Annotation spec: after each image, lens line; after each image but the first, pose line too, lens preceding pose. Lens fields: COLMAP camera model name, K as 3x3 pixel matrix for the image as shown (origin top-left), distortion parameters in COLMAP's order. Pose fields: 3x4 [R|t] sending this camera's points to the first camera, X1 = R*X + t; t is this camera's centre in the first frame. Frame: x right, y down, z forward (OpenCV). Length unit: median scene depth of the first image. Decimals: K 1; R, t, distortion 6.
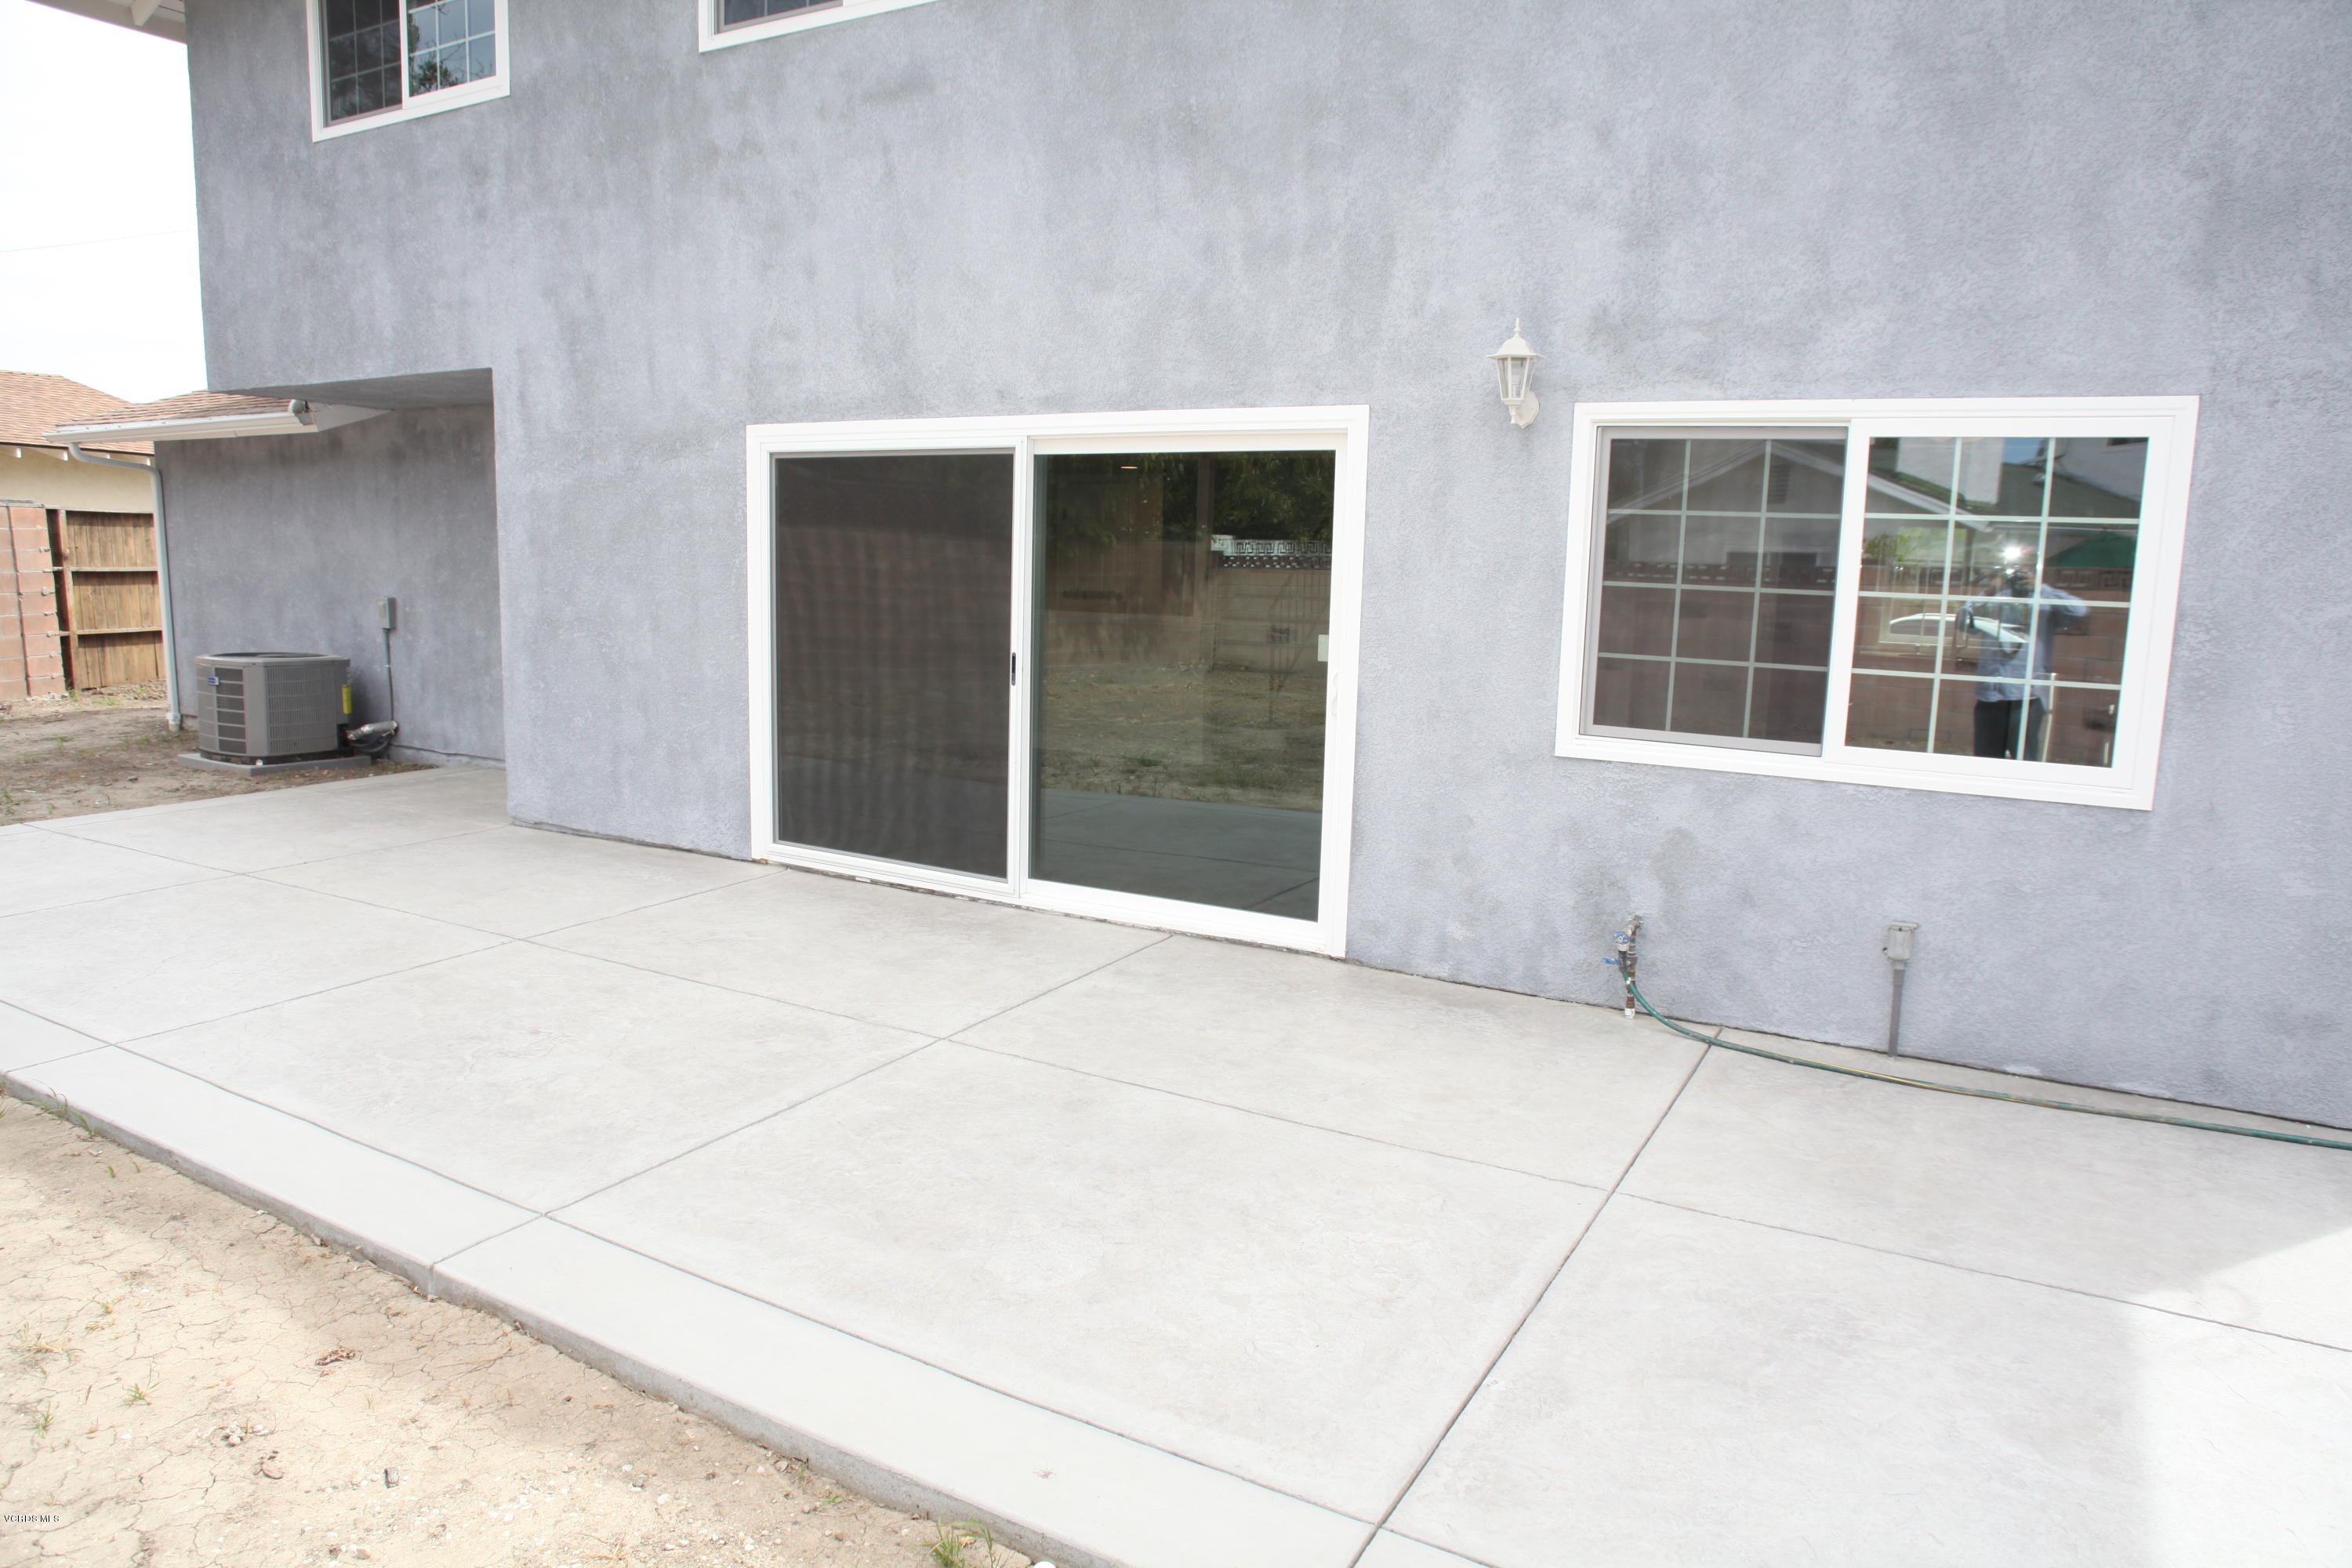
lens RADIAL K [[1496.6, 0, 1190.6], [0, 1496.6, 780.4], [0, 0, 1]] dist [-0.097023, 0.053711]
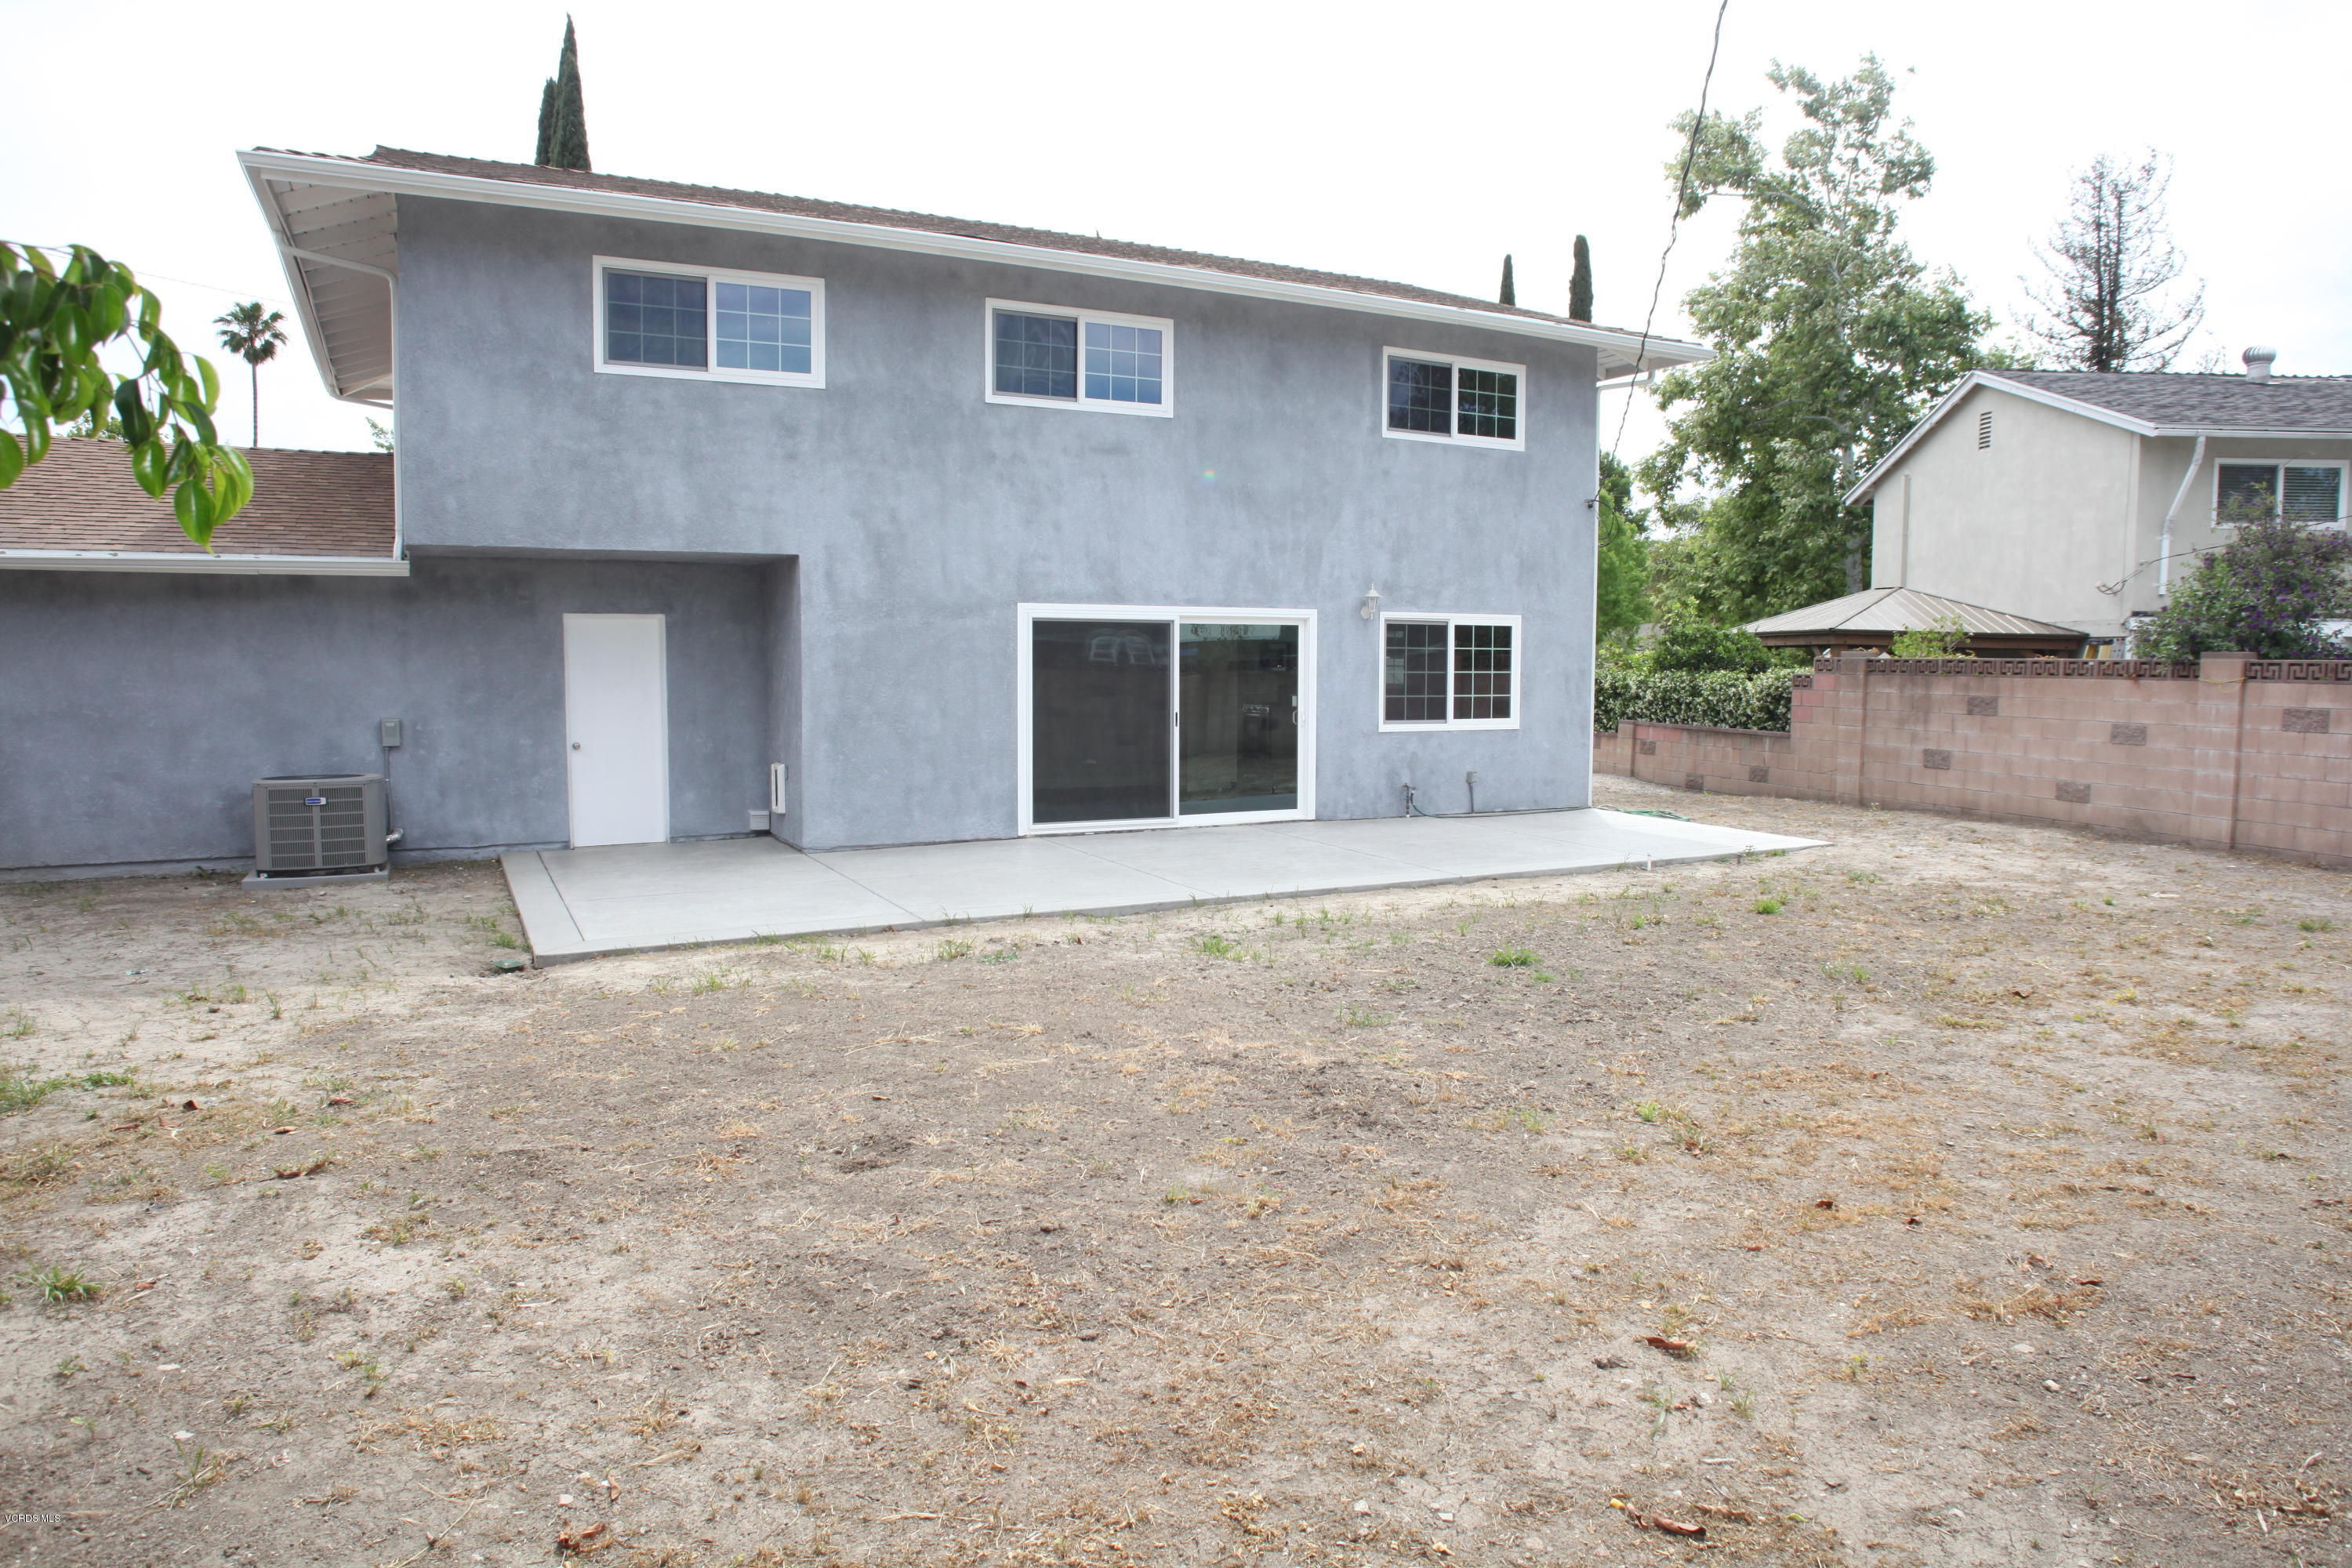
lens RADIAL K [[1494.9, 0, 1176.0], [0, 1494.9, 784.0], [0, 0, 1]] dist [-0.070284, 0.003035]
pose [[0.540166, -0.090751, 0.836651, -1.697445], [0.138668, 0.990178, 0.017876, -0.016564], [-0.830055, 0.106361, 0.547445, -0.175057]]
